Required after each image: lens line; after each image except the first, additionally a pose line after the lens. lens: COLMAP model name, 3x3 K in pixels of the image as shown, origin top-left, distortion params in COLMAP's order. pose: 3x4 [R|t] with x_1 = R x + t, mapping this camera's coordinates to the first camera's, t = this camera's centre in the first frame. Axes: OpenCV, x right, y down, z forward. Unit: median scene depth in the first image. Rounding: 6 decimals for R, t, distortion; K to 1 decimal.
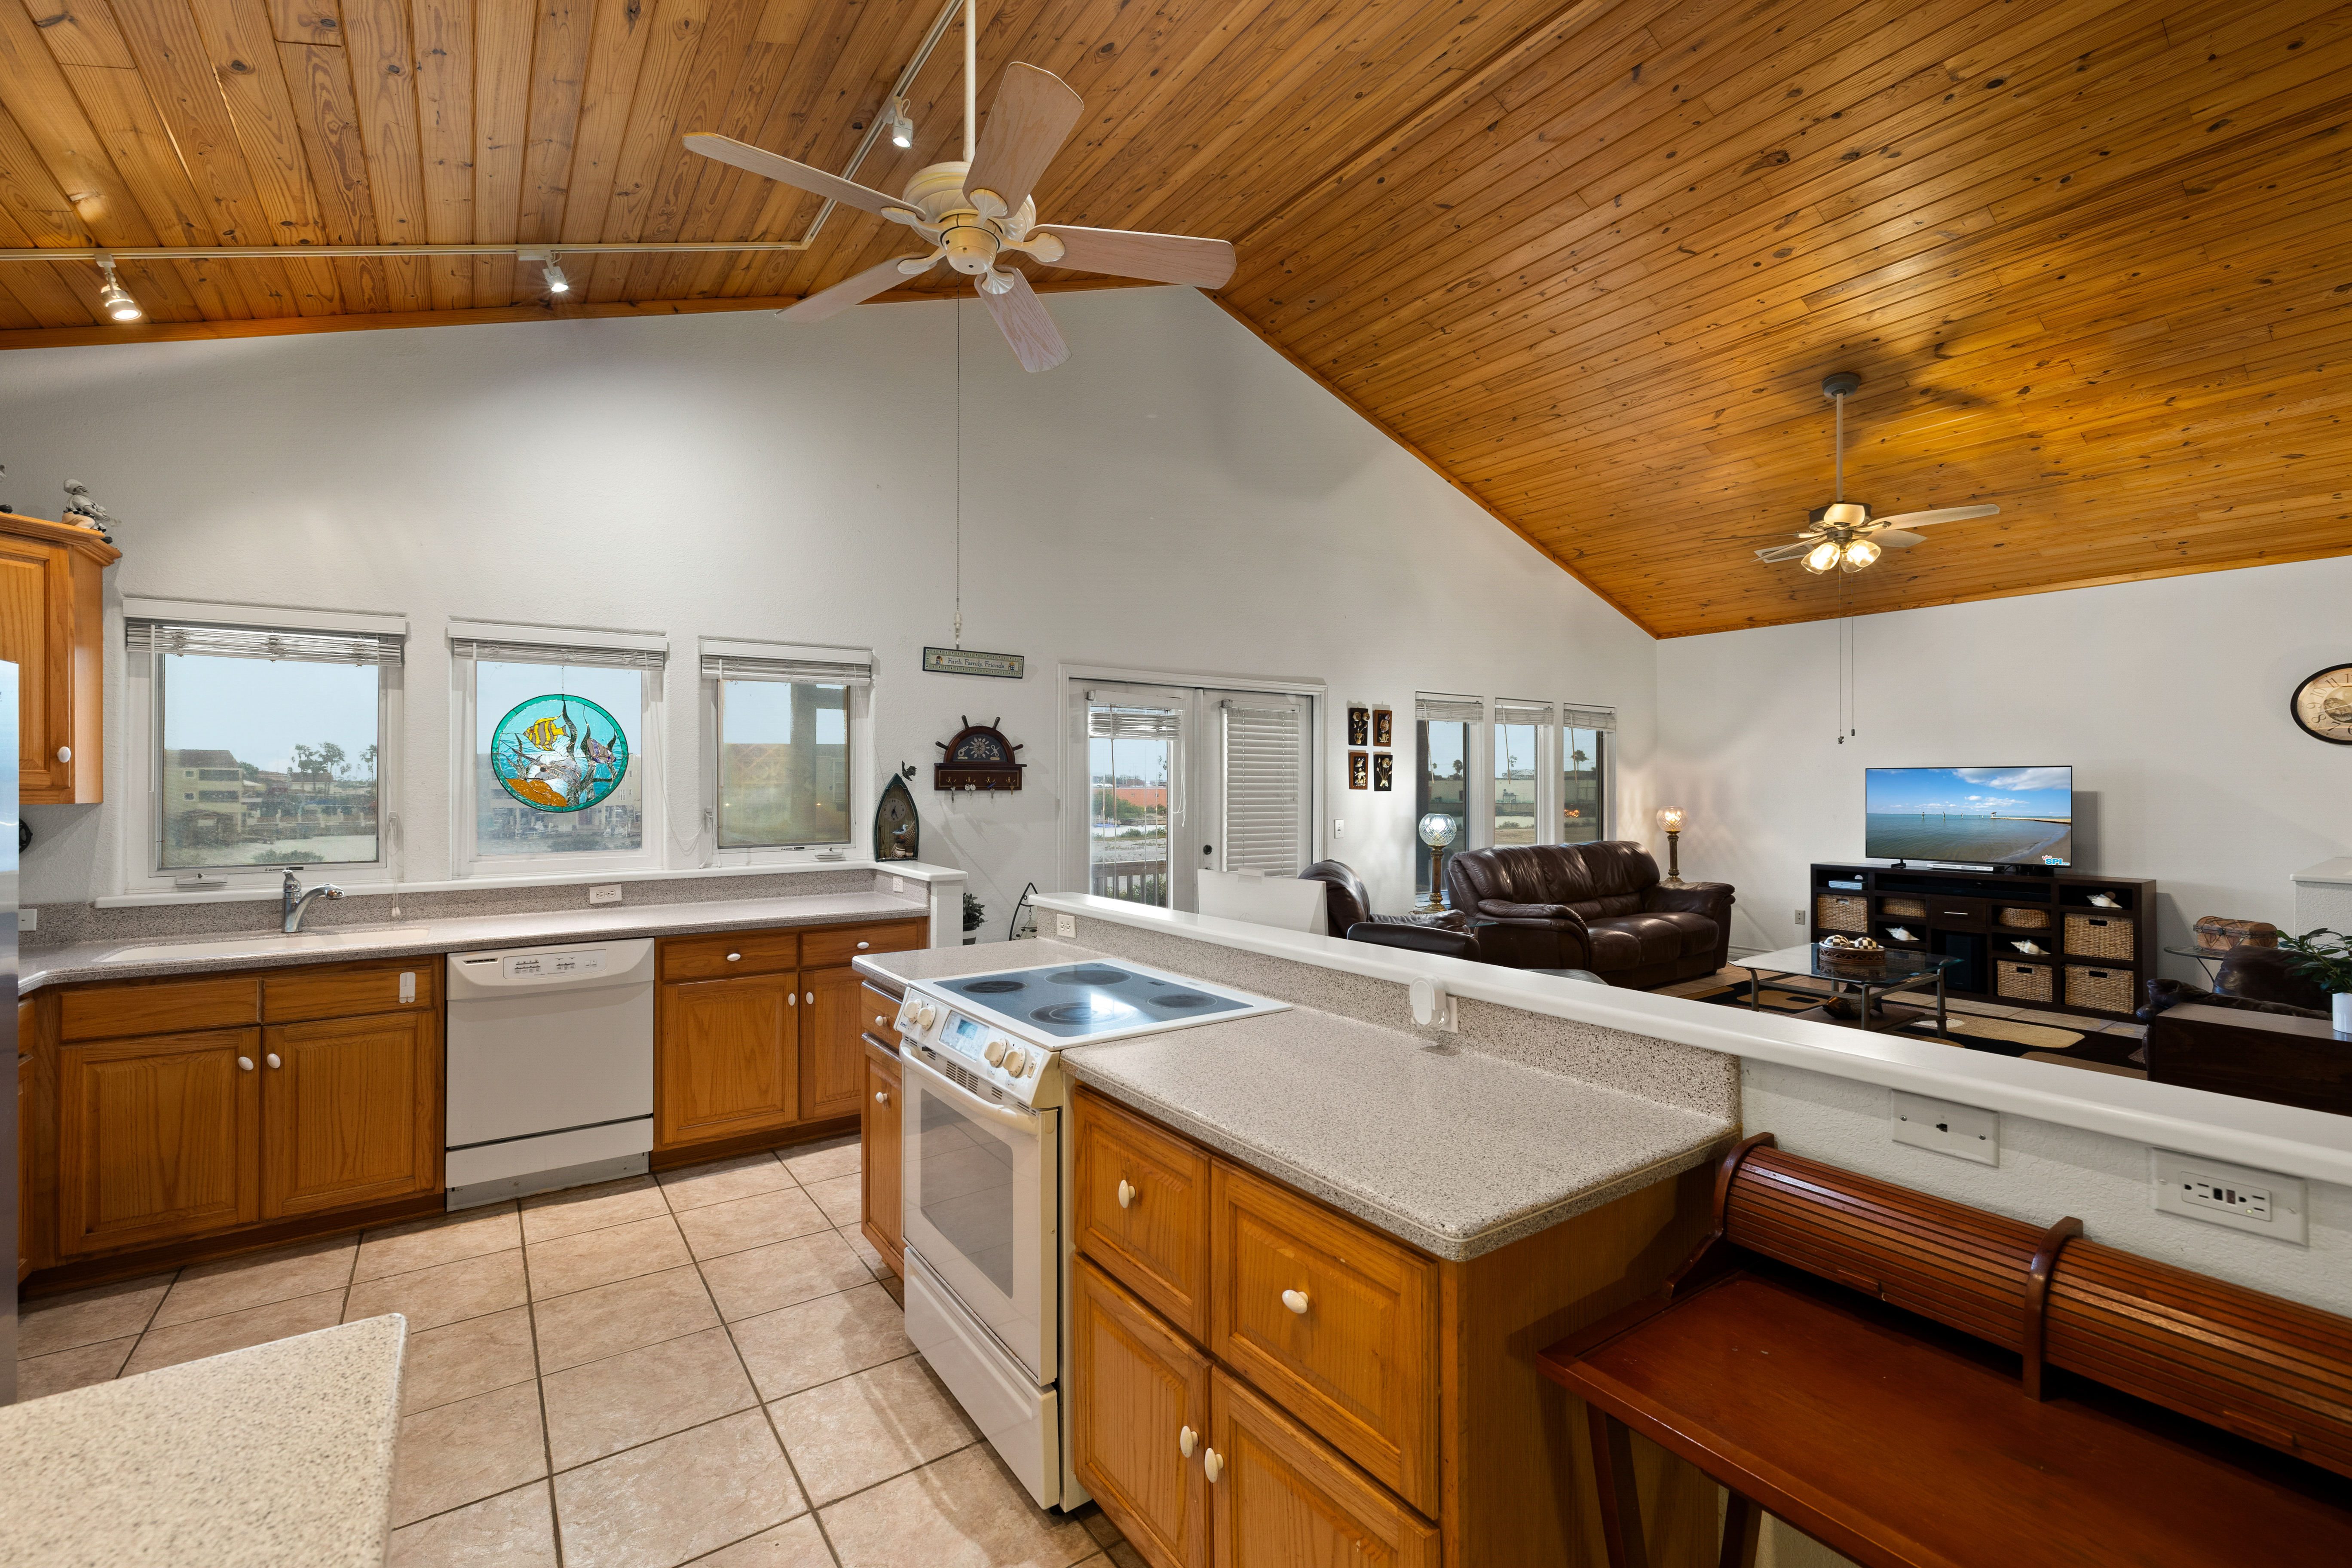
lens RADIAL K [[983.9, 0, 1176.0], [0, 983.9, 784.0], [0, 0, 1]] dist [0.000766, -0.000114]
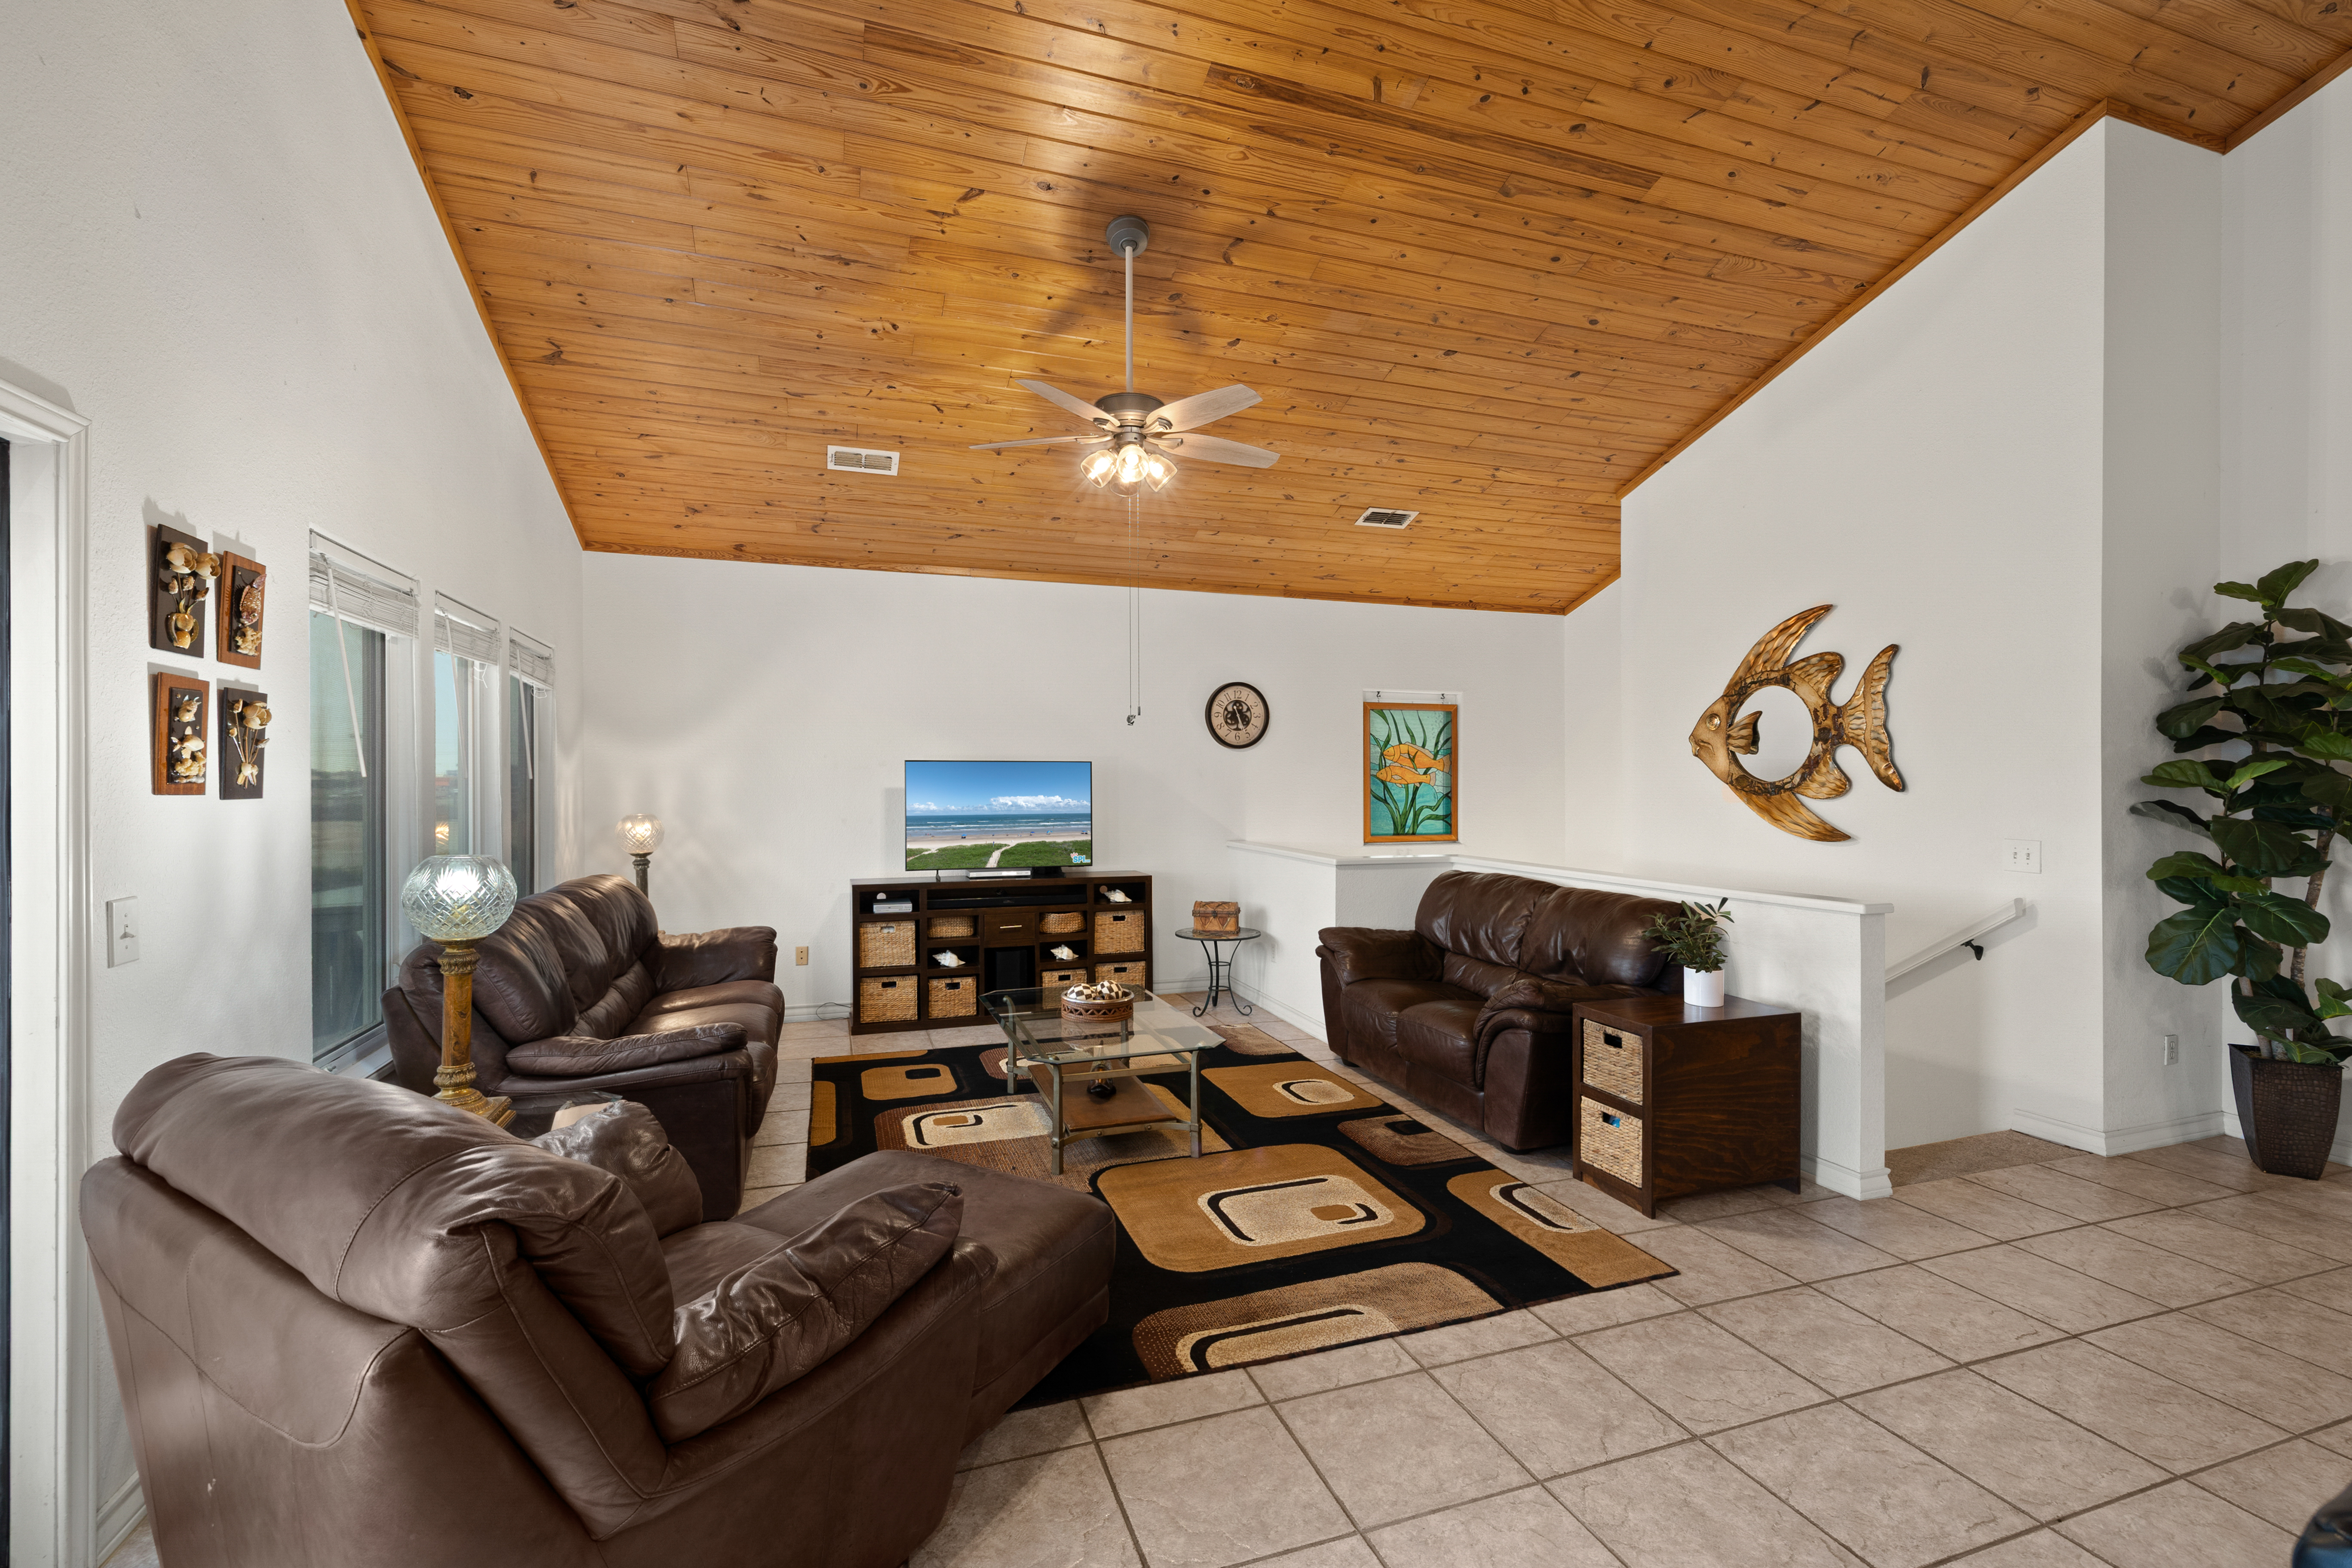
lens RADIAL K [[1002.5, 0, 1153.8], [0, 1002.5, 786.9], [0, 0, 1]] dist [-0.000268, -0.000015]
pose [[0.286731, -0.005407, 0.957996, -0.035756], [-0.002848, 0.999975, 0.006496, 0.000078], [-0.958007, -0.004591, 0.286709, 0.750845]]
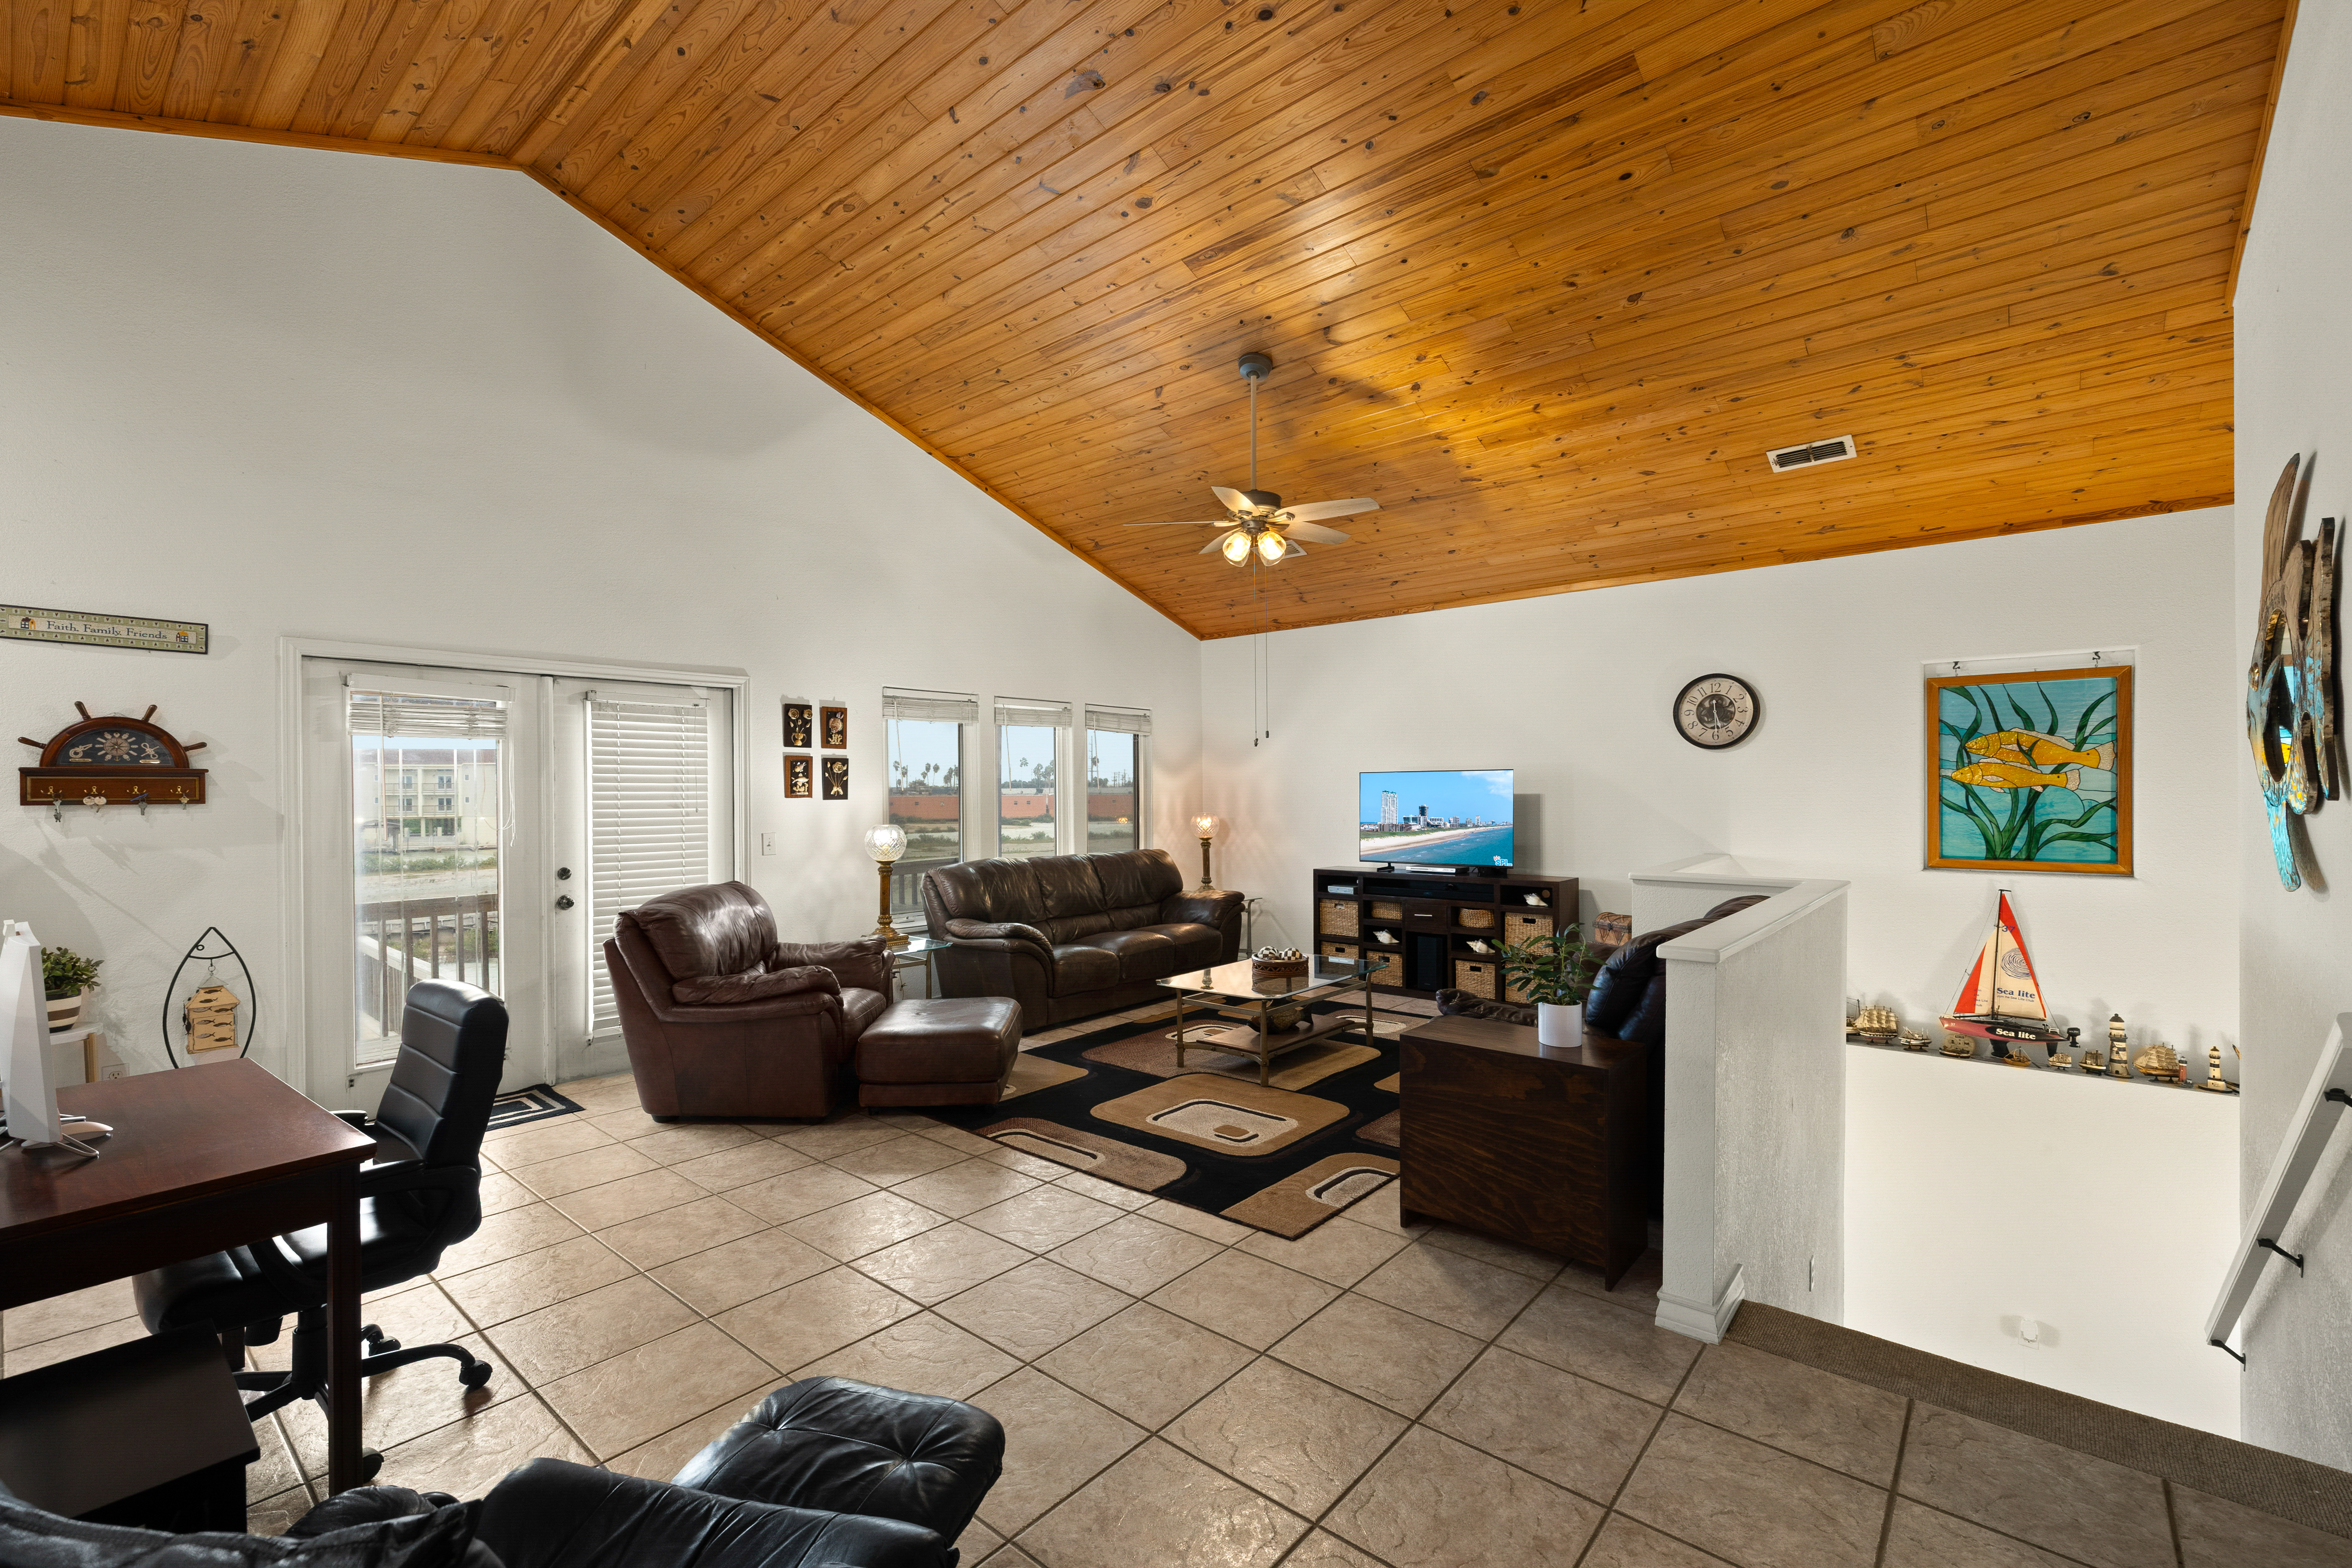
lens RADIAL K [[995.3, 0, 1167.9], [0, 995.3, 799.9], [0, 0, 1]] dist [-0.000536, 0.000121]
pose [[0.970210, -0.009004, 0.242096, 0.352197], [0.006699, 0.999924, 0.010344, 0.000377], [-0.242171, -0.008414, 0.970197, 0.086988]]
